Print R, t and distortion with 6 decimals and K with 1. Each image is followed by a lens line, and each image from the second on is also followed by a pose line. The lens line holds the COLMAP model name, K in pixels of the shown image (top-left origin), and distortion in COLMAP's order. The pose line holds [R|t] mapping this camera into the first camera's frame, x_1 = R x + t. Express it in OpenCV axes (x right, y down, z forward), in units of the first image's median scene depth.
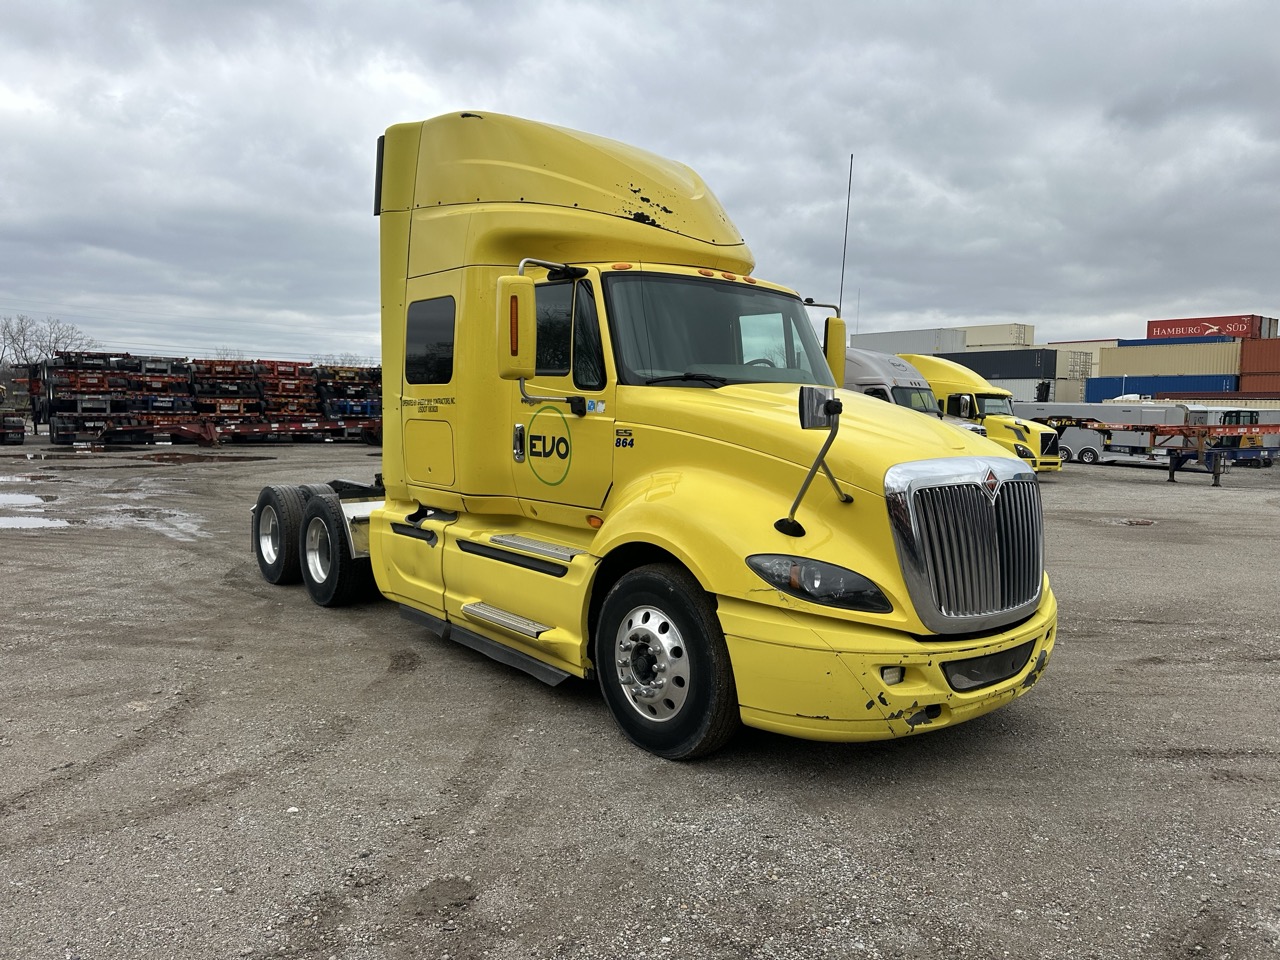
lens RADIAL K [[900.7, 0, 660.0], [0, 900.7, 479.4], [0, 0, 1]] dist [0.047863, -0.048738]
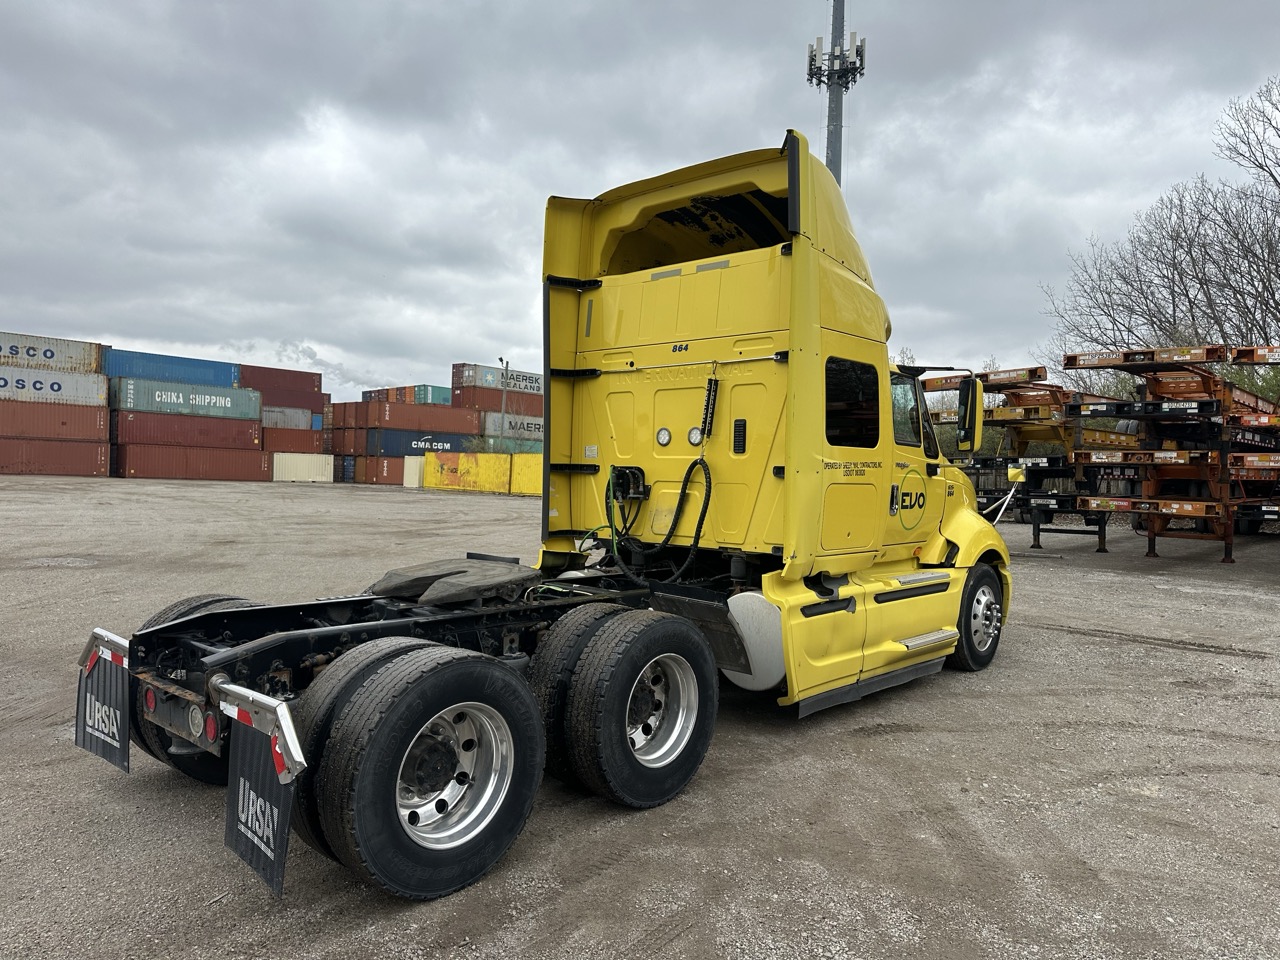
lens RADIAL K [[900.7, 0, 648.8], [0, 900.7, 497.4], [0, 0, 1]] dist [0.047863, -0.048738]
pose [[-0.144057, -0.053260, 0.988135, -1.211989], [0.043663, 0.997236, 0.060116, -0.121259], [-0.988606, 0.051805, -0.141334, 1.391332]]
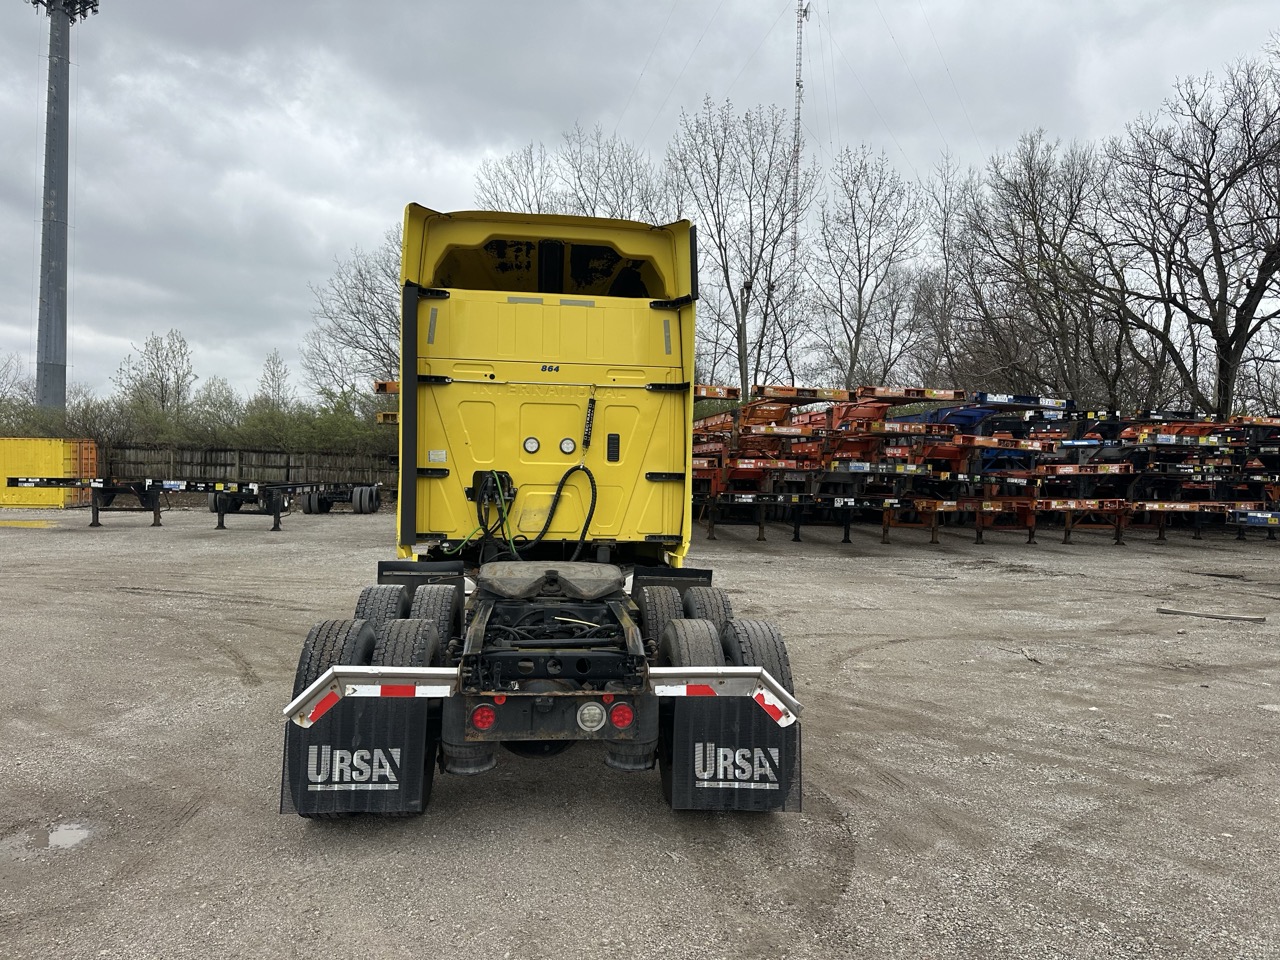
lens RADIAL K [[900.7, 0, 651.7], [0, 900.7, 490.3], [0, 0, 1]] dist [0.047863, -0.048738]
pose [[-0.836334, -0.047138, 0.546190, -0.953174], [-0.002300, 0.996589, 0.082488, -0.167367], [-0.548215, 0.067731, -0.833590, 2.137483]]
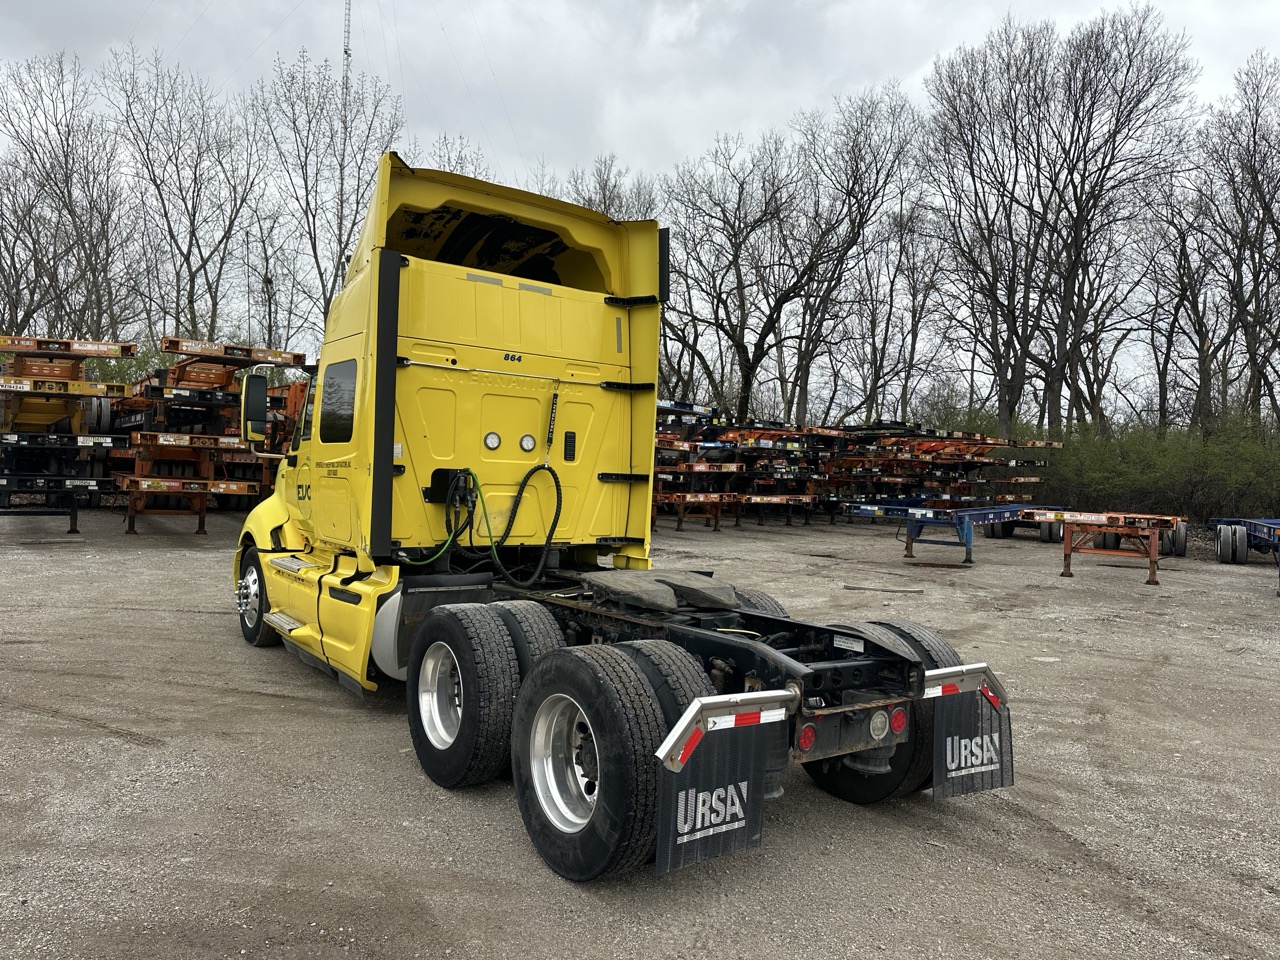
lens RADIAL K [[900.7, 0, 647.5], [0, 900.7, 486.8], [0, 0, 1]] dist [0.047863, -0.048738]
pose [[-0.996386, -0.060301, 0.059825, -0.415222], [-0.055685, 0.995549, 0.076038, -0.165861], [-0.064144, 0.072432, -0.995309, 2.295645]]
